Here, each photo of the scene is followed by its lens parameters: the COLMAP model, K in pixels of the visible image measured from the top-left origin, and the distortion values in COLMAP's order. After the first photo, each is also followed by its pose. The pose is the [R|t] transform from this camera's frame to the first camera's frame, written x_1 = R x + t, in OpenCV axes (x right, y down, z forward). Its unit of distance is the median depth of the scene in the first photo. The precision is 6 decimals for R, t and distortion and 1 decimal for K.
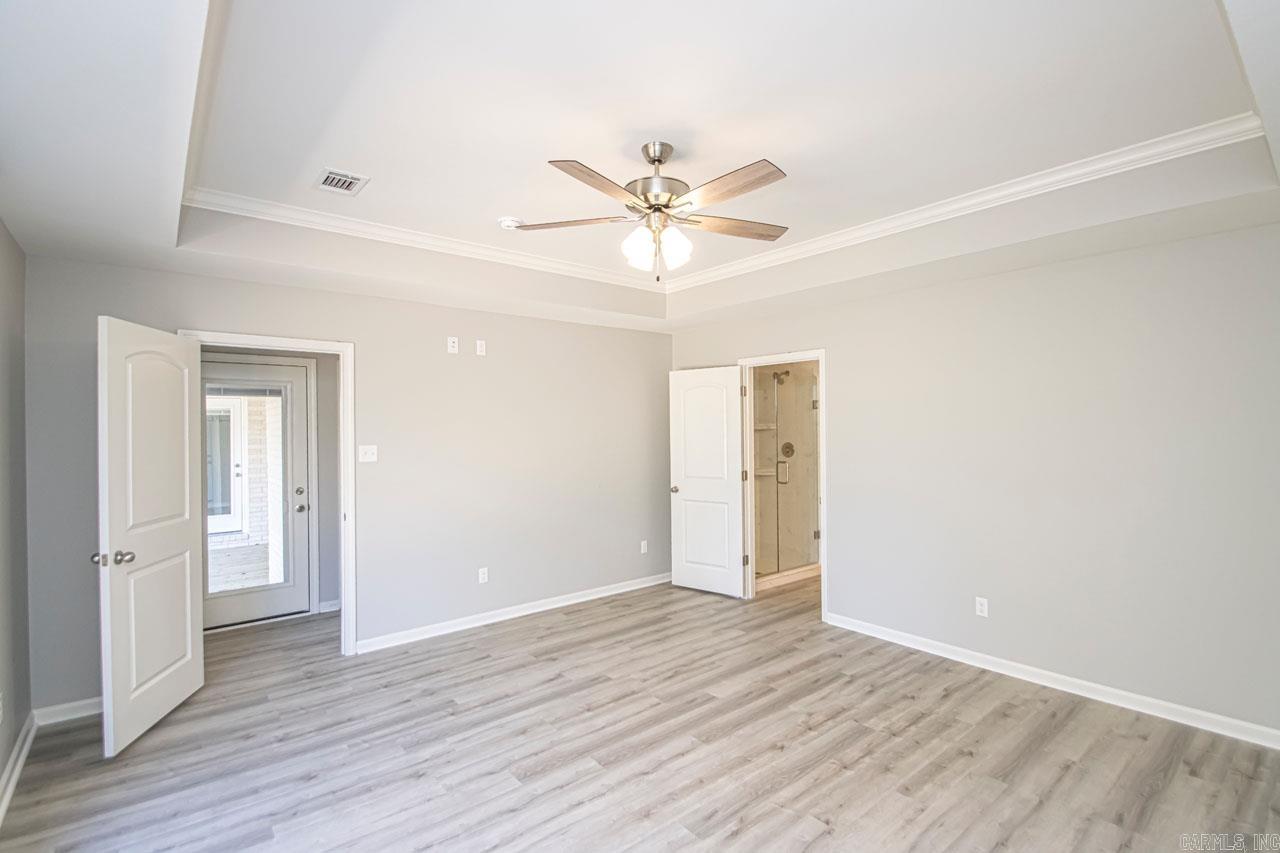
lens RADIAL K [[592.8, 0, 650.1], [0, 592.8, 422.6], [0, 0, 1]] dist [0.017333, -0.018371]
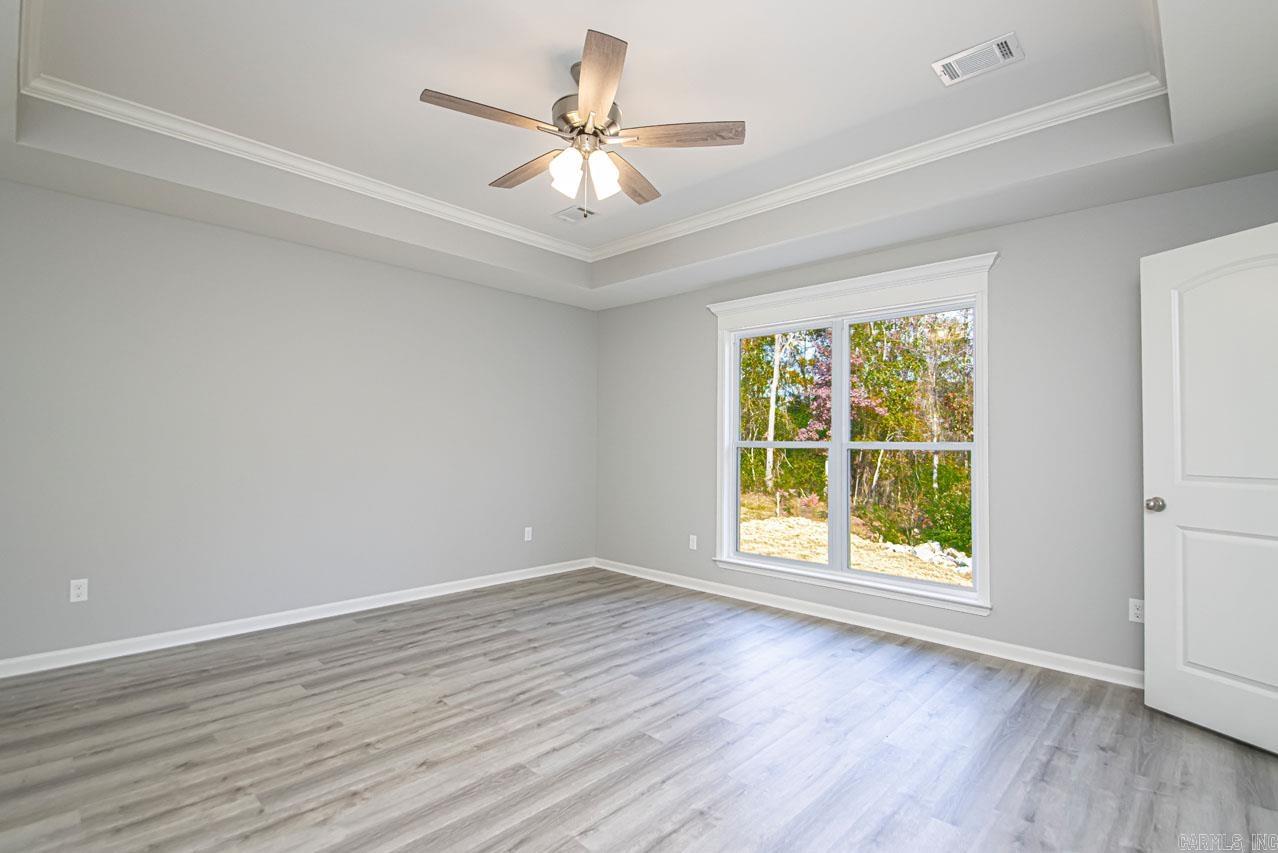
lens RADIAL K [[591.9, 0, 649.1], [0, 591.9, 422.6], [0, 0, 1]] dist [0.017333, -0.018371]
pose [[-0.992241, -0.004862, -0.124233, 0.021920], [0.000668, 0.999012, -0.044427, 0.108246], [0.124327, -0.044165, -0.991258, 1.433435]]
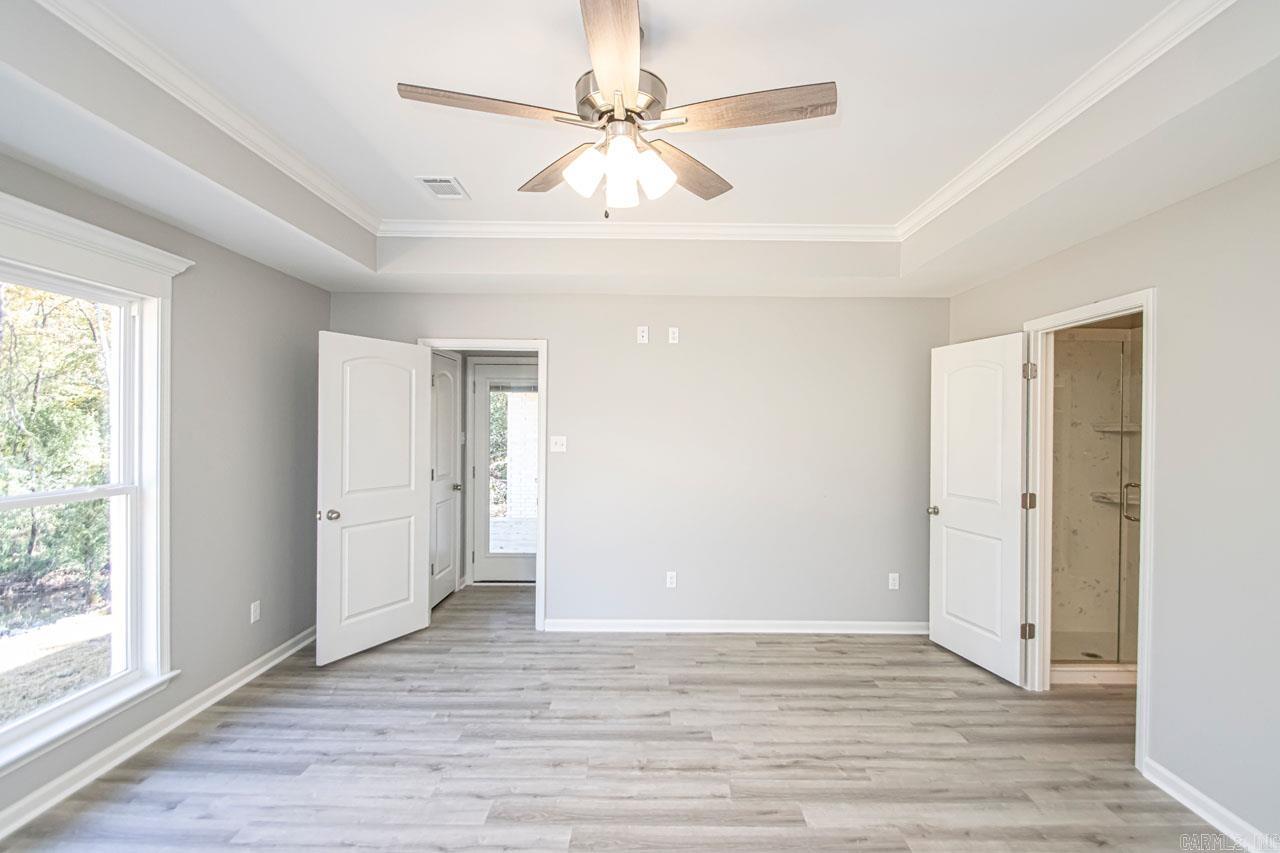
lens RADIAL K [[592.8, 0, 650.1], [0, 592.8, 422.6], [0, 0, 1]] dist [0.017333, -0.018371]
pose [[0.767061, 0.014726, -0.641405, 0.376404], [-0.010120, 0.999890, 0.010855, 0.001844], [0.641494, -0.001836, 0.767126, 0.344507]]
